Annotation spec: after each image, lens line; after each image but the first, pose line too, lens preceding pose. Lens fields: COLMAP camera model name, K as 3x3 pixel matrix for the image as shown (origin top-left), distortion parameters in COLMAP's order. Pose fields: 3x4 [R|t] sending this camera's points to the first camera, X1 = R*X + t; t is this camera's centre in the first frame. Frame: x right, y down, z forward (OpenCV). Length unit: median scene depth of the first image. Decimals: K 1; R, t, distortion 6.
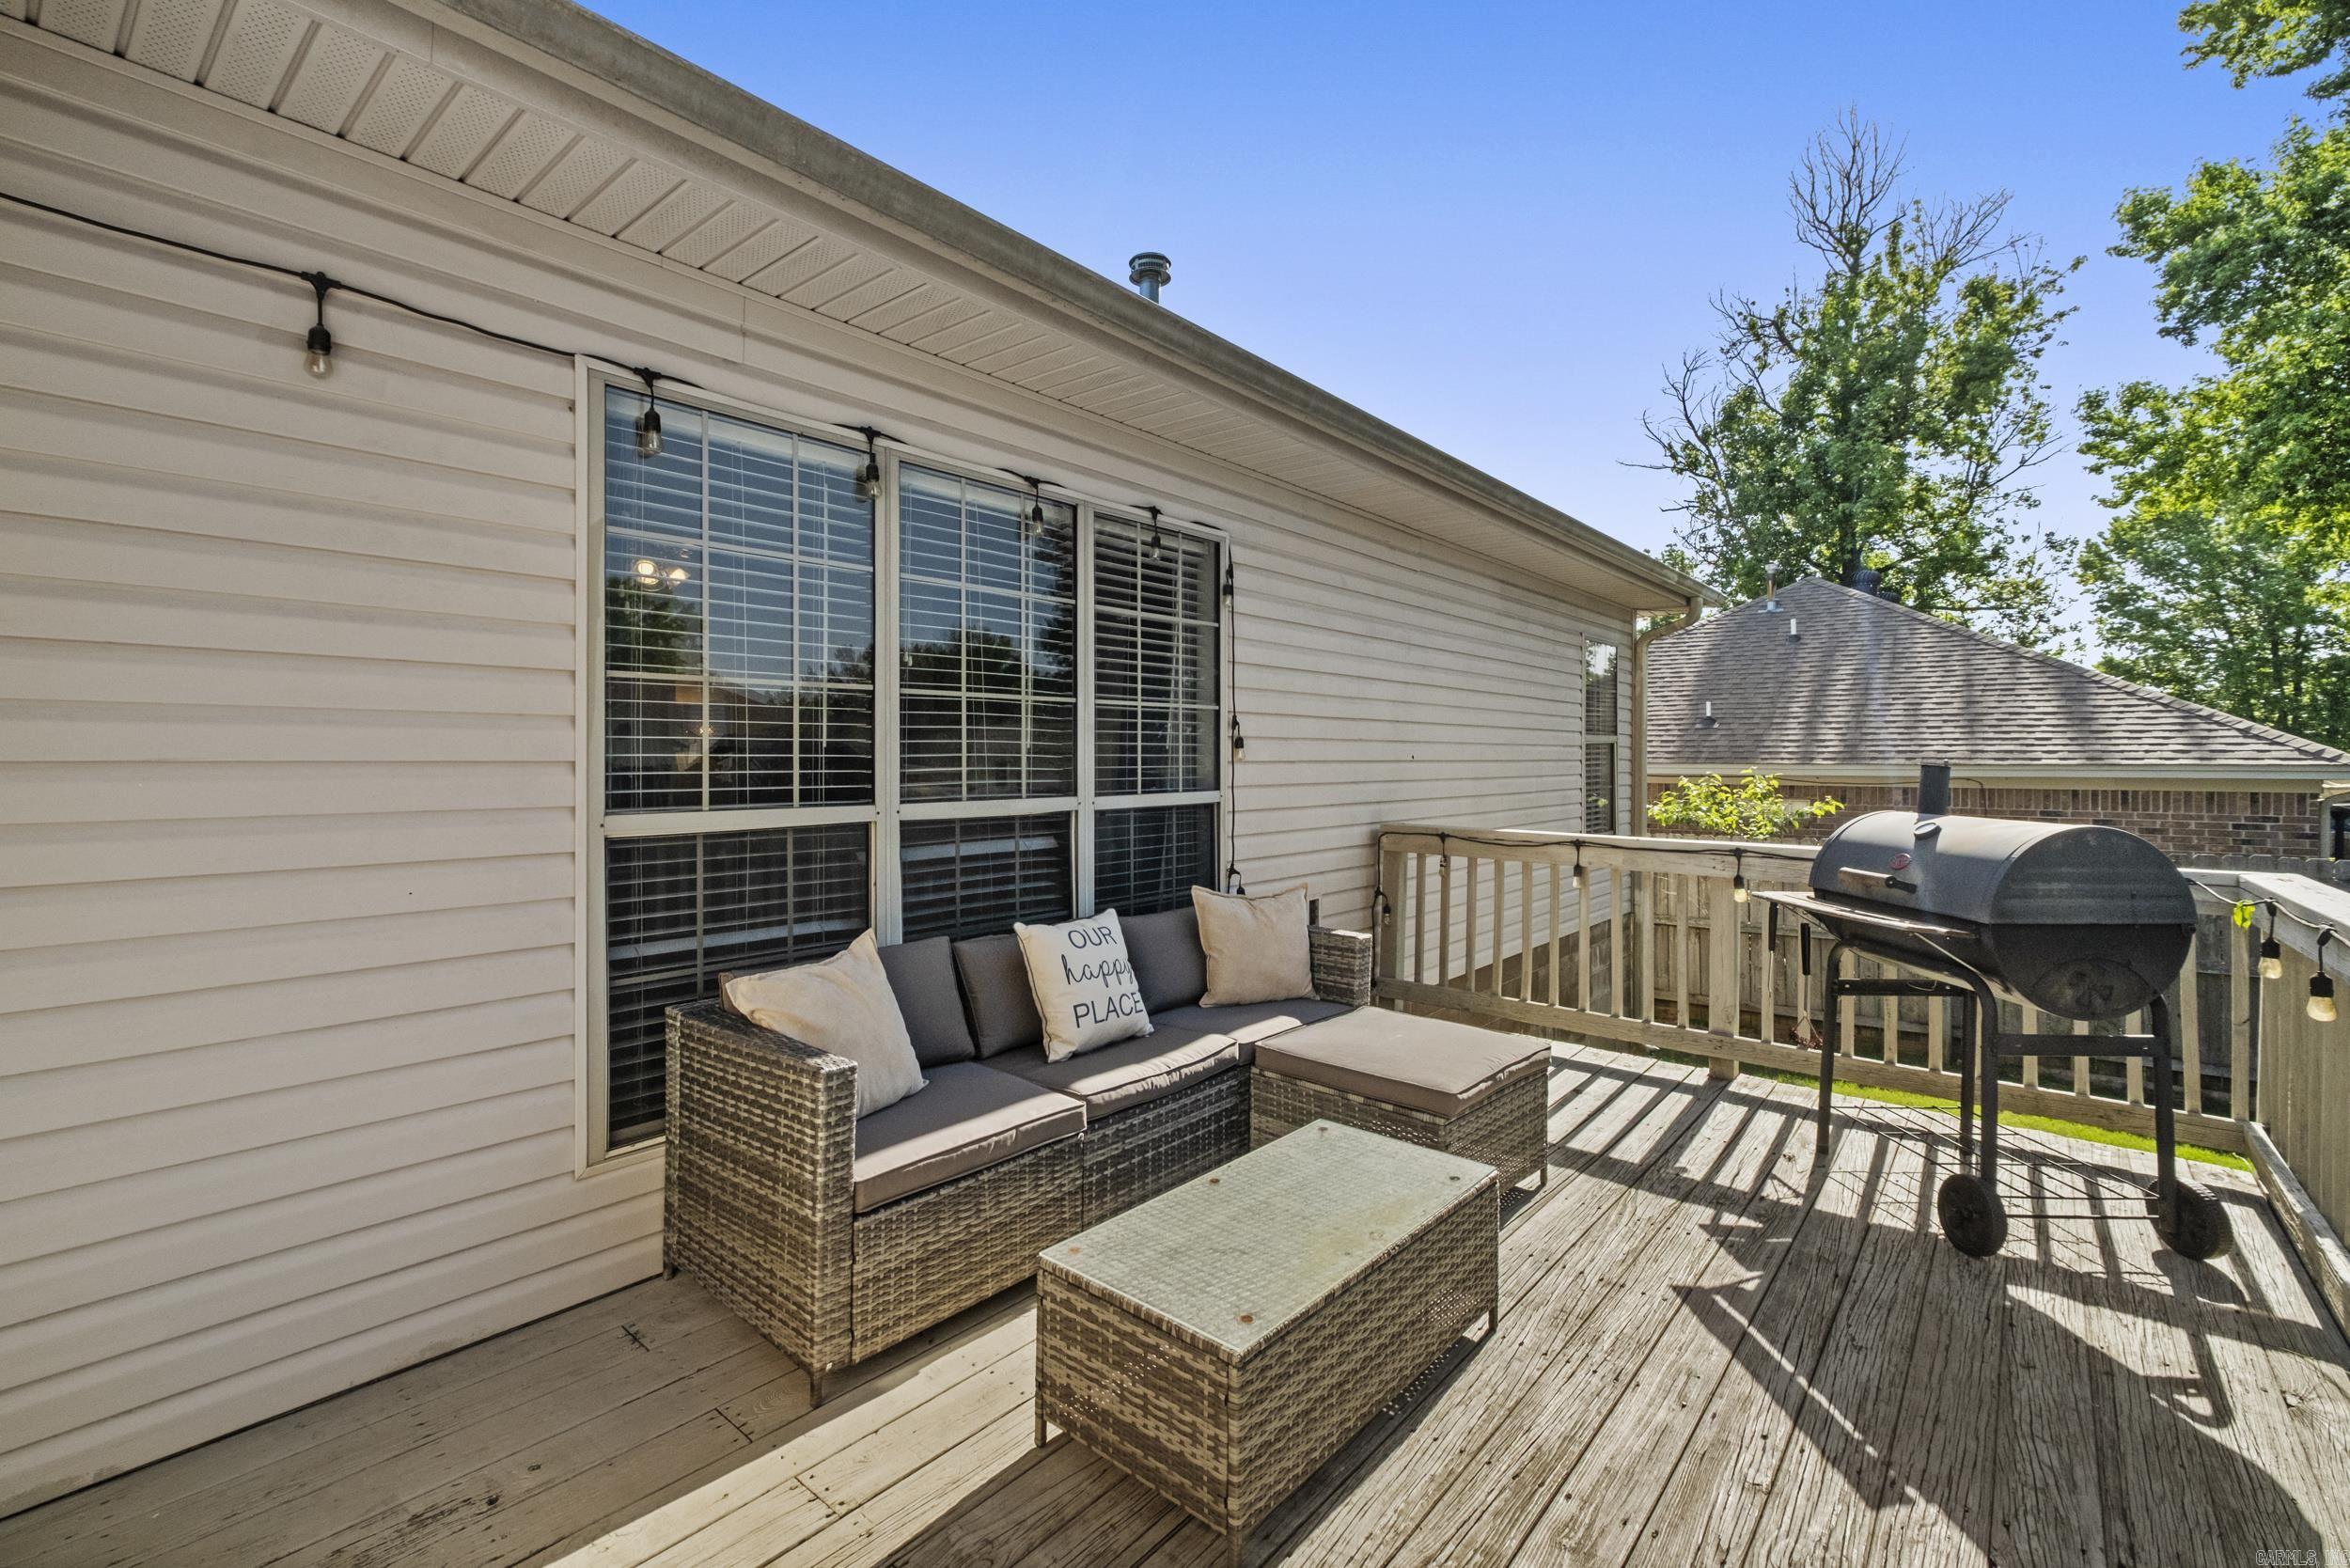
lens RADIAL K [[1028.4, 0, 1132.1], [0, 1028.4, 761.0], [0, 0, 1]] dist [-0.013994, 0.001580]
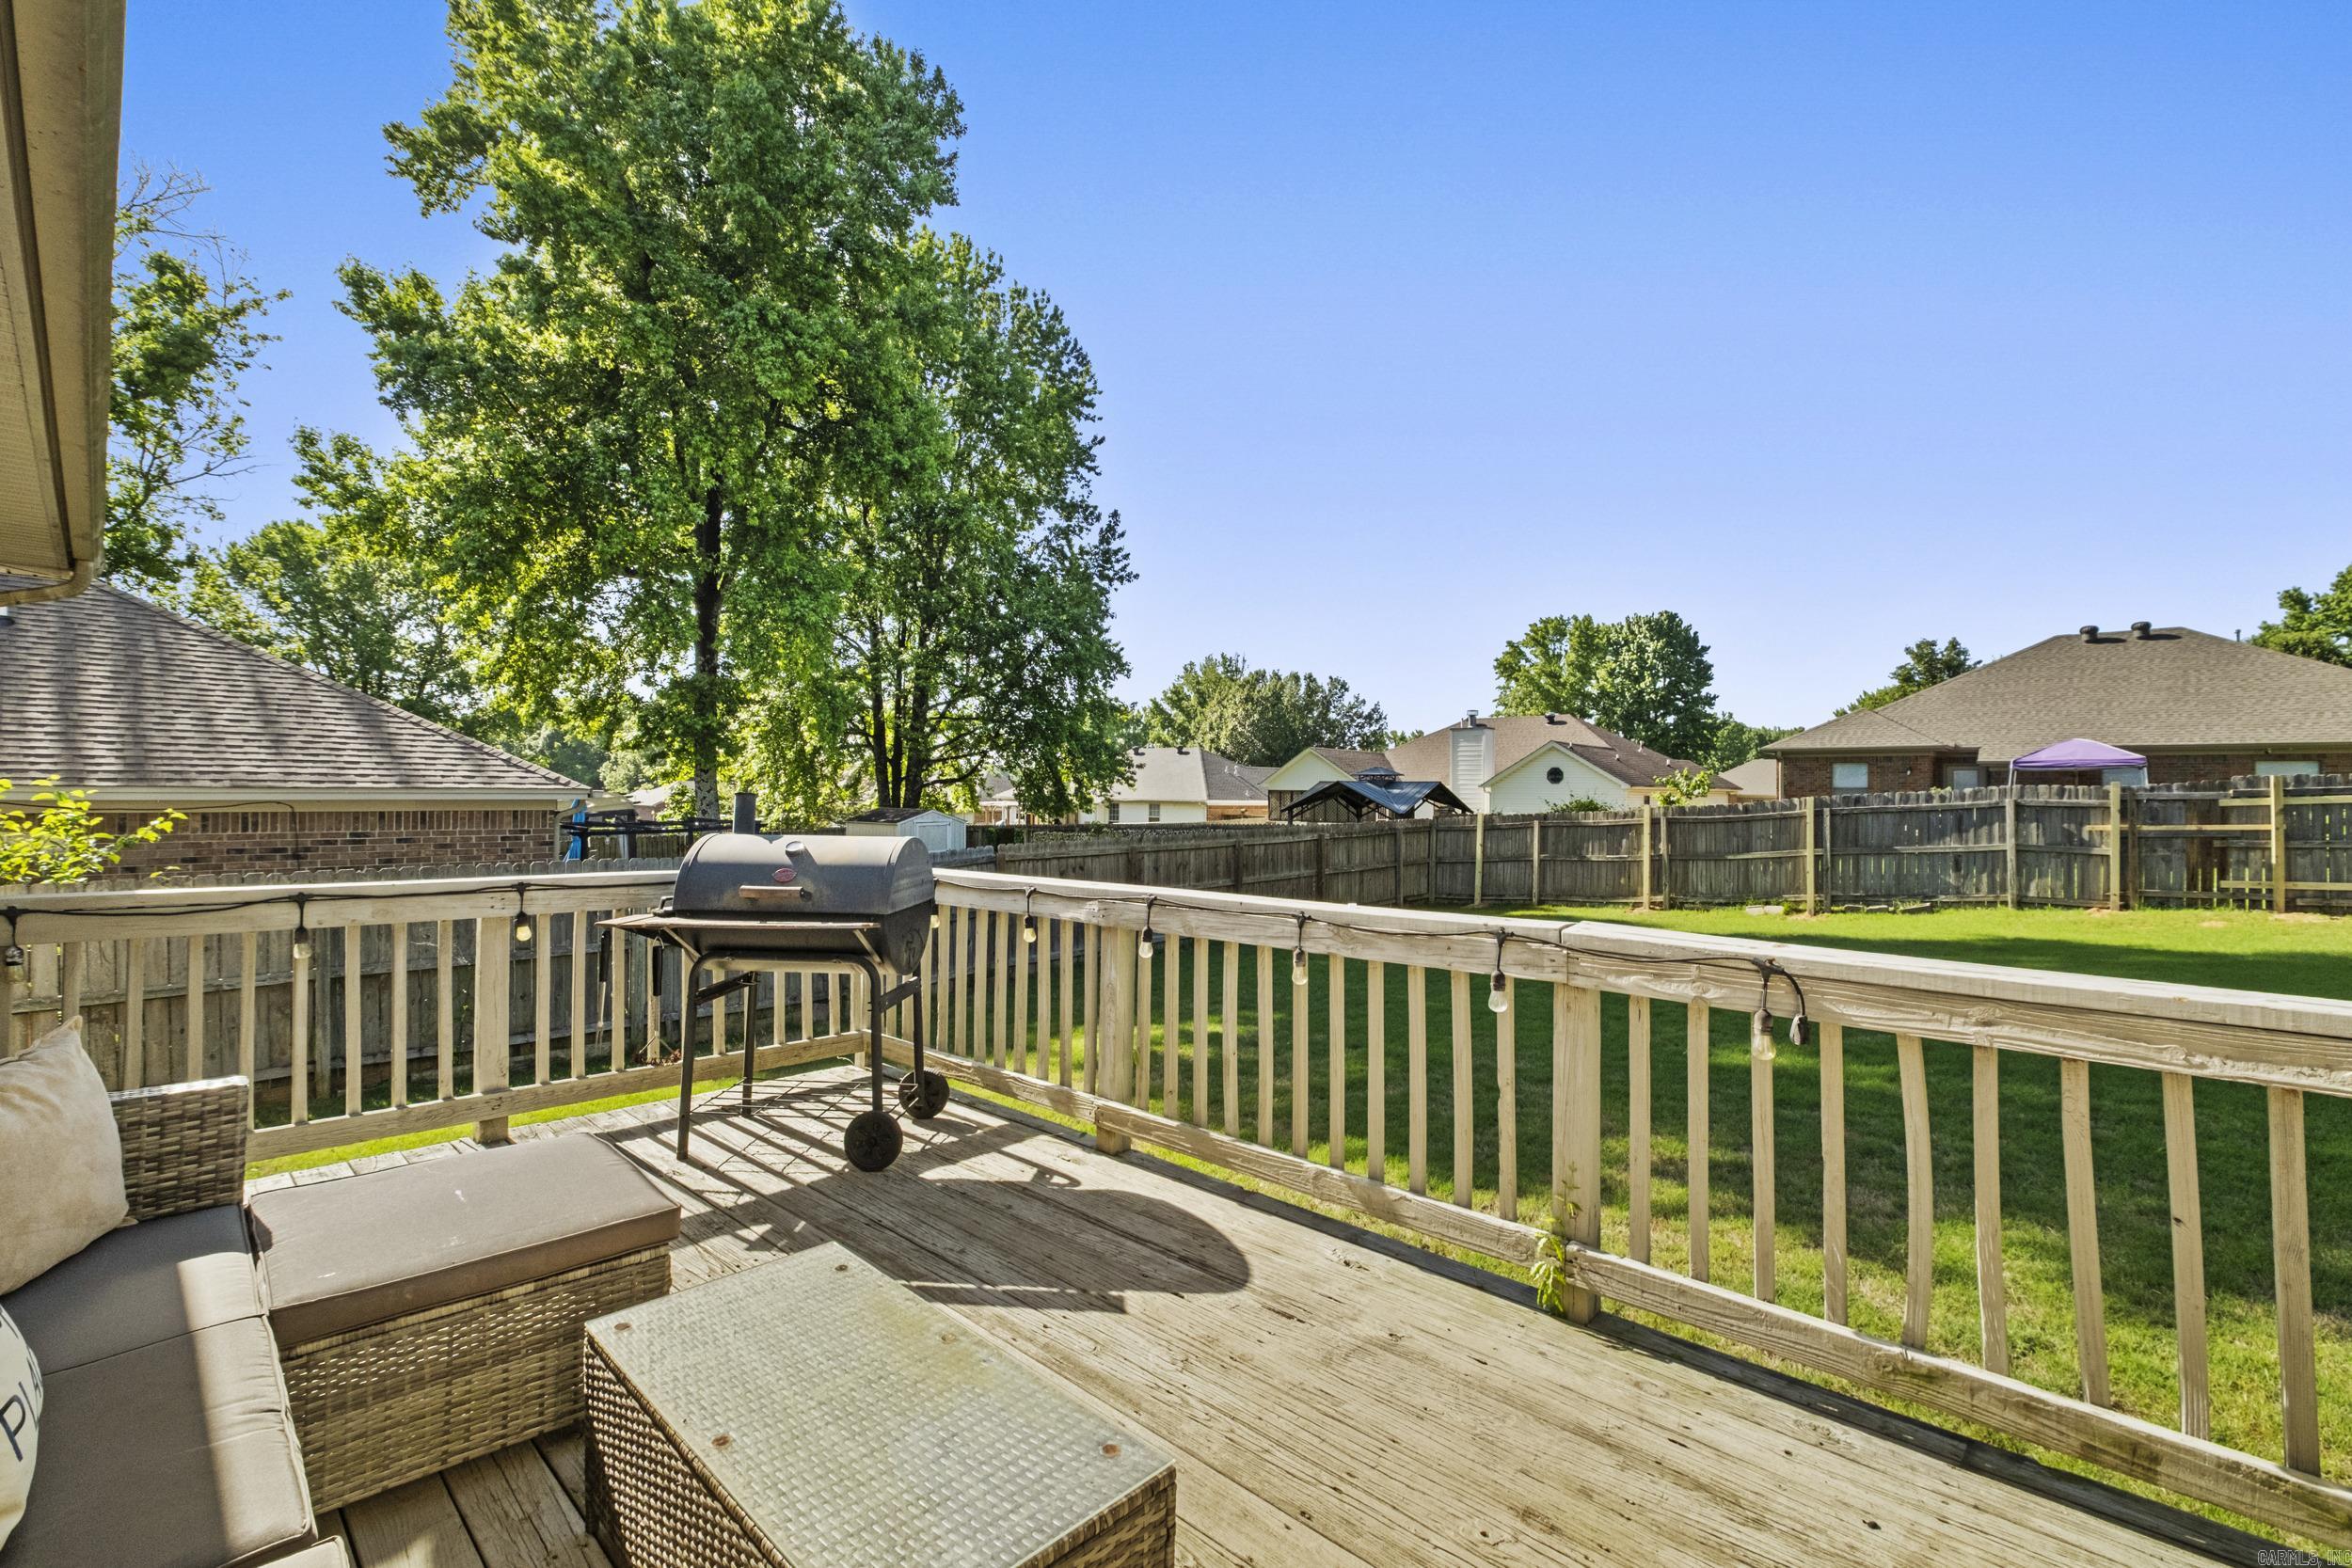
lens RADIAL K [[1029.2, 0, 1165.4], [0, 1029.2, 782.3], [0, 0, 1]] dist [-0.013994, 0.001580]
pose [[0.020322, 0.006947, 0.999769, -0.091728], [-0.008286, 0.999943, -0.006780, -0.001105], [-0.999759, -0.008147, 0.020379, 0.115079]]
